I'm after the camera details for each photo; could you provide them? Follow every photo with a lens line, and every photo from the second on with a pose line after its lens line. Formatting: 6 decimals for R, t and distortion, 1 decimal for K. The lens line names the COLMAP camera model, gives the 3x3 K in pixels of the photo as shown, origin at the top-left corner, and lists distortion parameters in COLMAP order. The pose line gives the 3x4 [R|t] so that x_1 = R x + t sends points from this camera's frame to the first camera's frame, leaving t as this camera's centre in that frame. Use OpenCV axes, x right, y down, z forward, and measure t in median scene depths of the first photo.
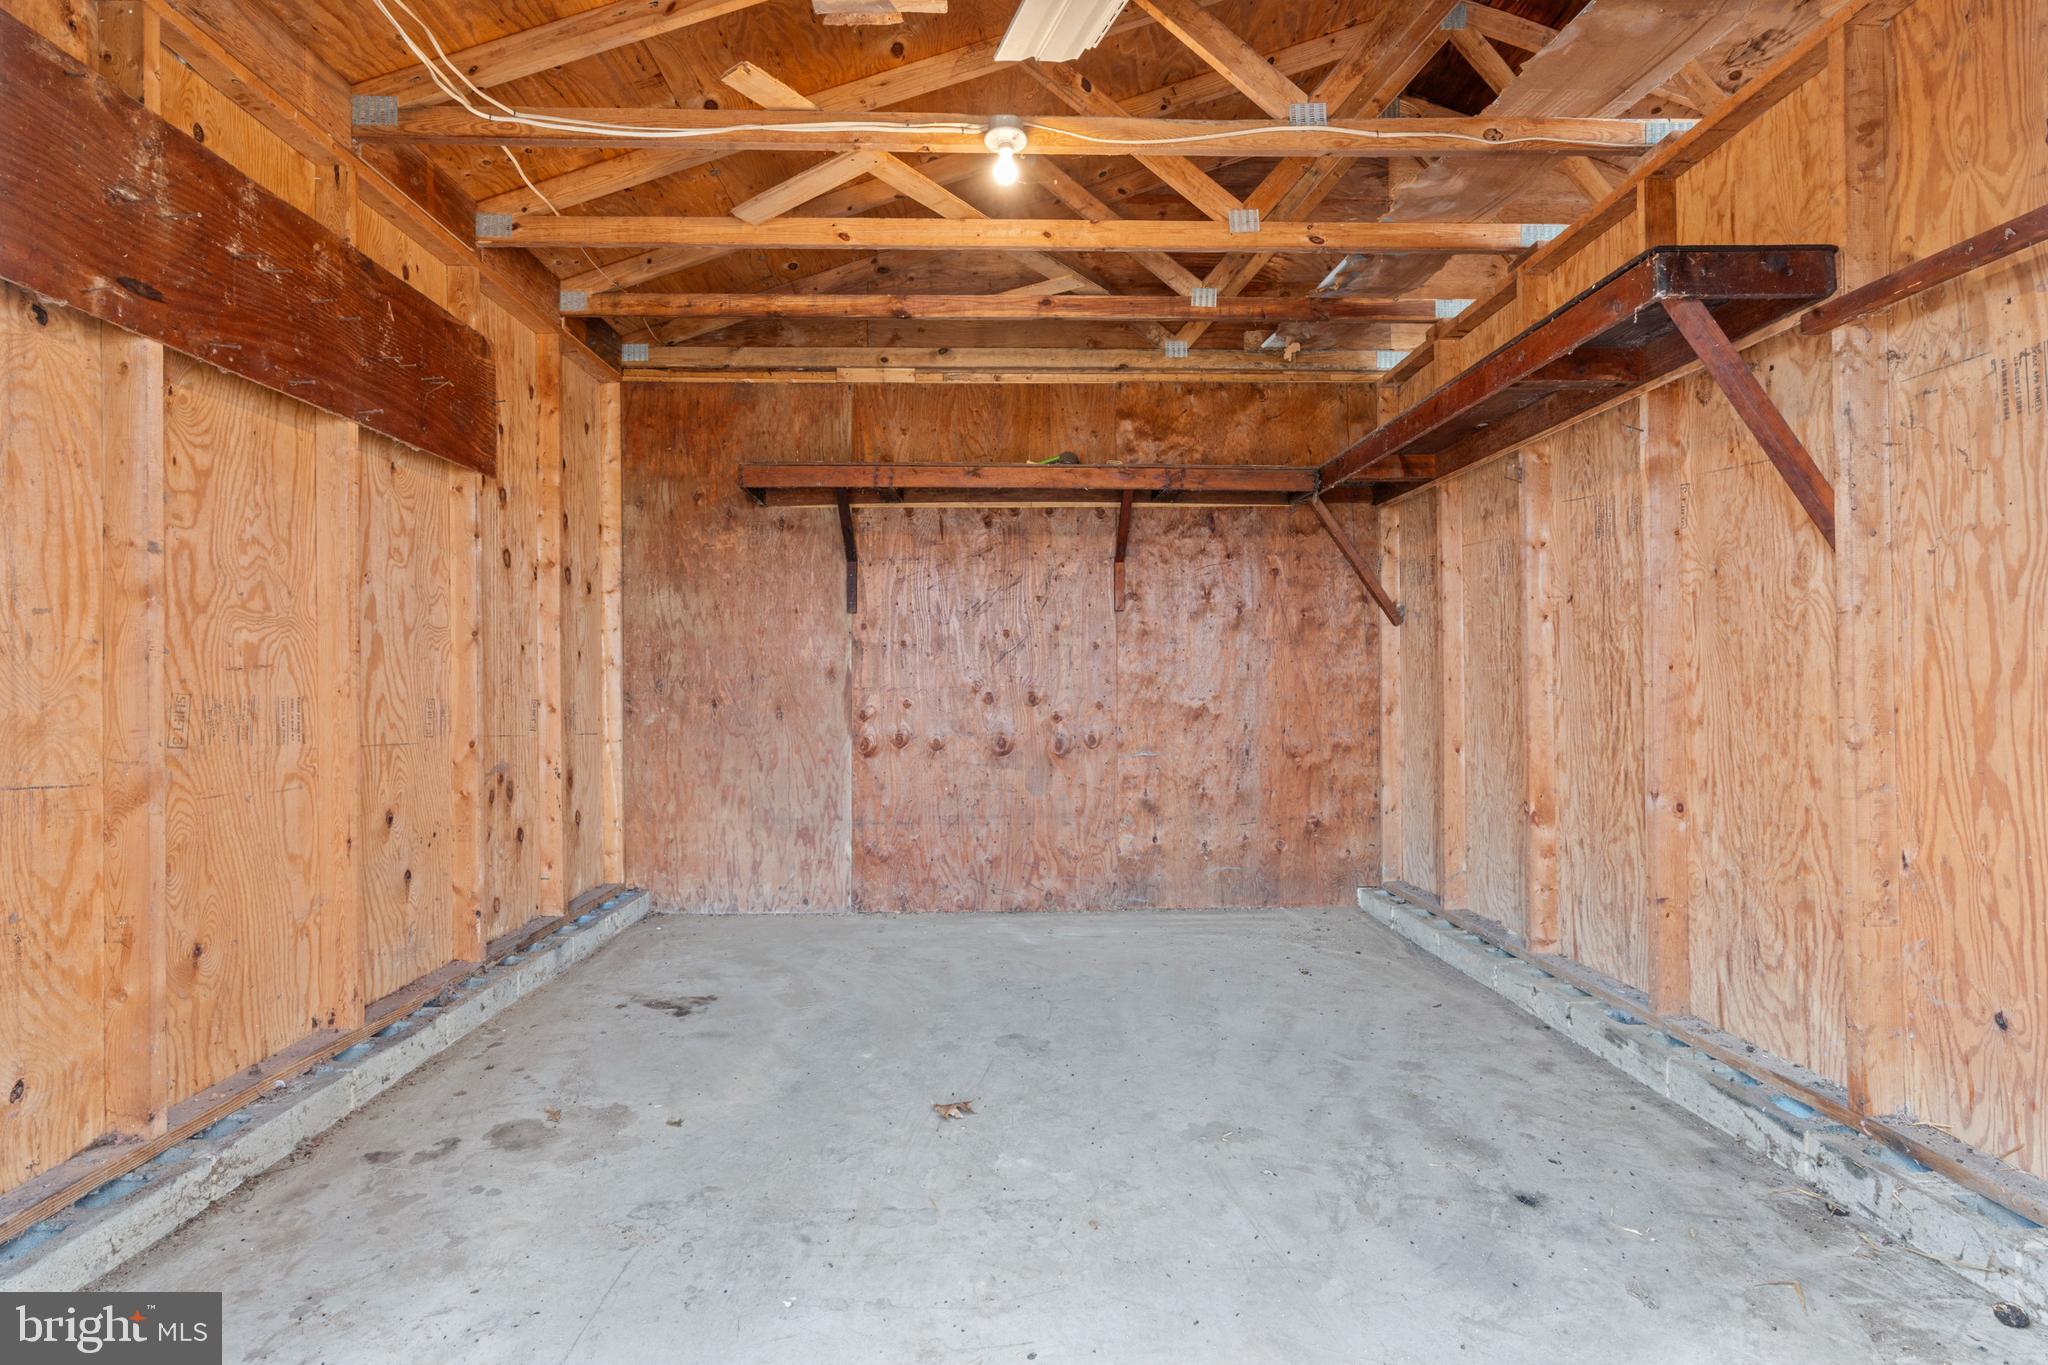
lens RADIAL K [[977.5, 0, 1022.3], [0, 977.5, 653.6], [0, 0, 1]] dist [0.002192, 0.002176]
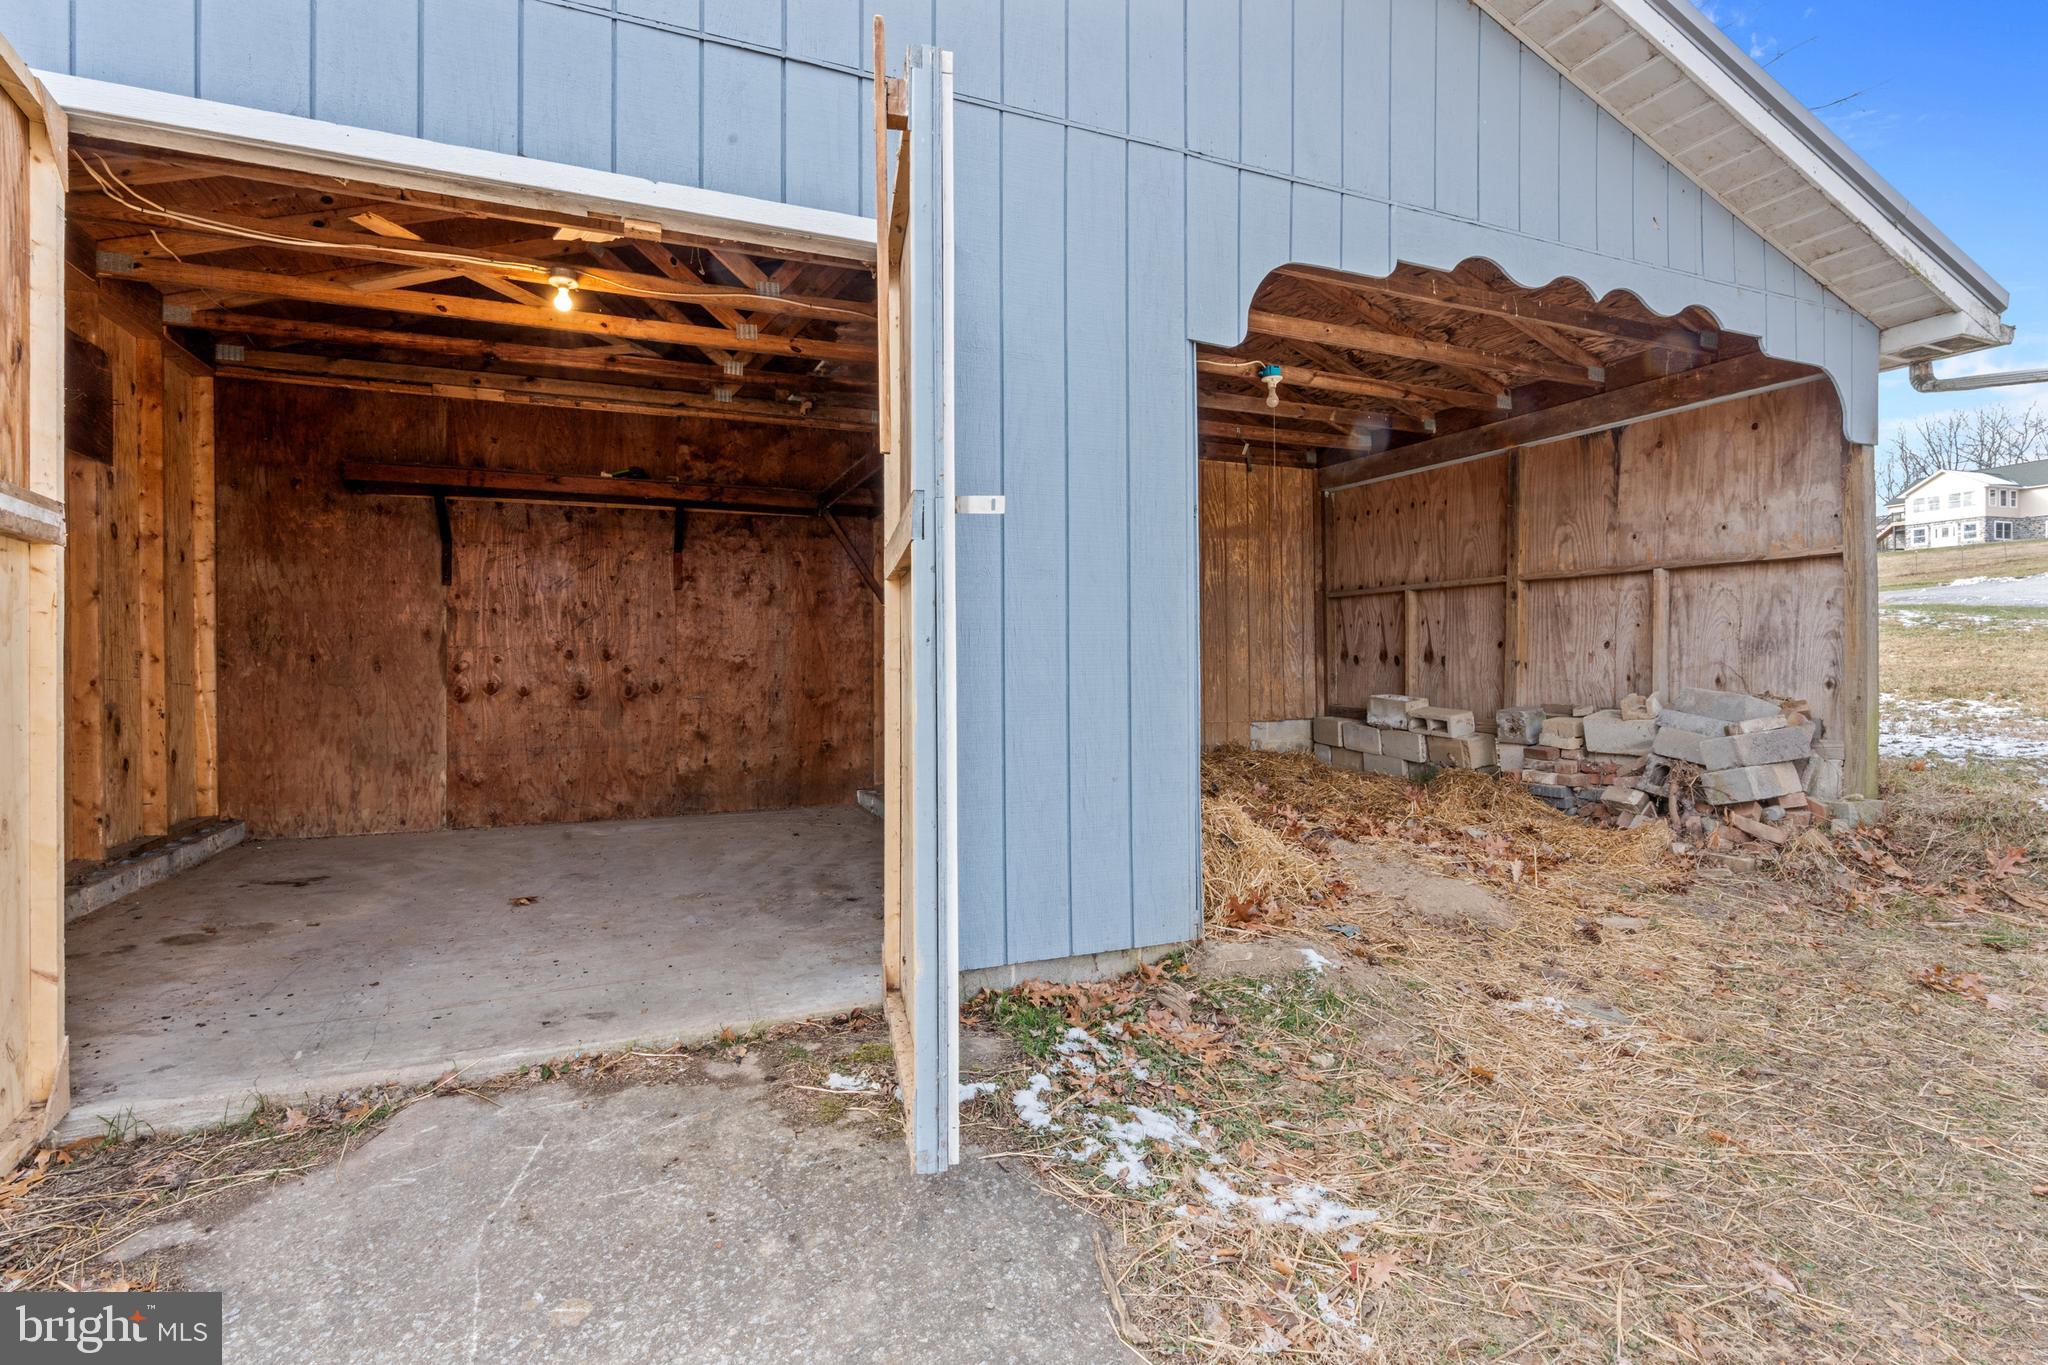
lens RADIAL K [[977.5, 0, 1022.3], [0, 977.5, 653.6], [0, 0, 1]] dist [0.002192, 0.002176]
pose [[0.934495, 0.003117, 0.355963, 0.063942], [-0.009447, 0.999827, 0.016044, 0.017900], [-0.355851, -0.018355, 0.934362, -0.407104]]
